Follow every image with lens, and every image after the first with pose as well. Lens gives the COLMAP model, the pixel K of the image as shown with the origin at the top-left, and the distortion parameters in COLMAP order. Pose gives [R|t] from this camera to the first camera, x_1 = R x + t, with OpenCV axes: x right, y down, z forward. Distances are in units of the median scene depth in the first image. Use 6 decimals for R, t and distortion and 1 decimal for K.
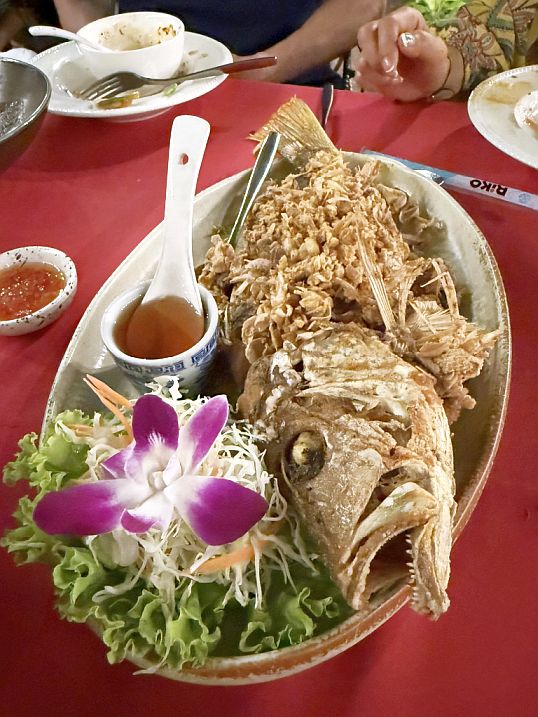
lens RADIAL K [[500.3, 0, 269.0], [0, 500.3, 358.5], [0, 0, 1]] dist [0.008708, 0.002312]
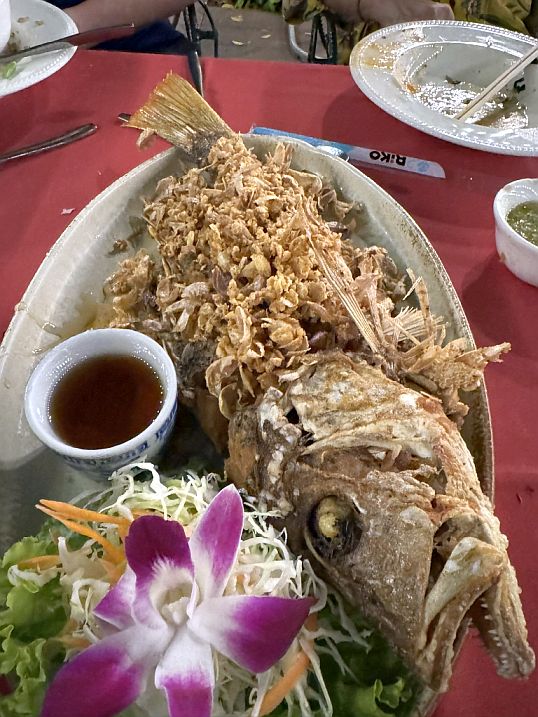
lens RADIAL K [[490.8, 0, 269.0], [0, 490.8, 358.5], [0, 0, 1]] dist [-0.000938, 0.000142]
pose [[0.949453, -0.198580, 0.243114, -0.162996], [0.178002, 0.978508, 0.104099, -0.175185], [-0.258561, -0.055563, 0.964396, 0.203246]]
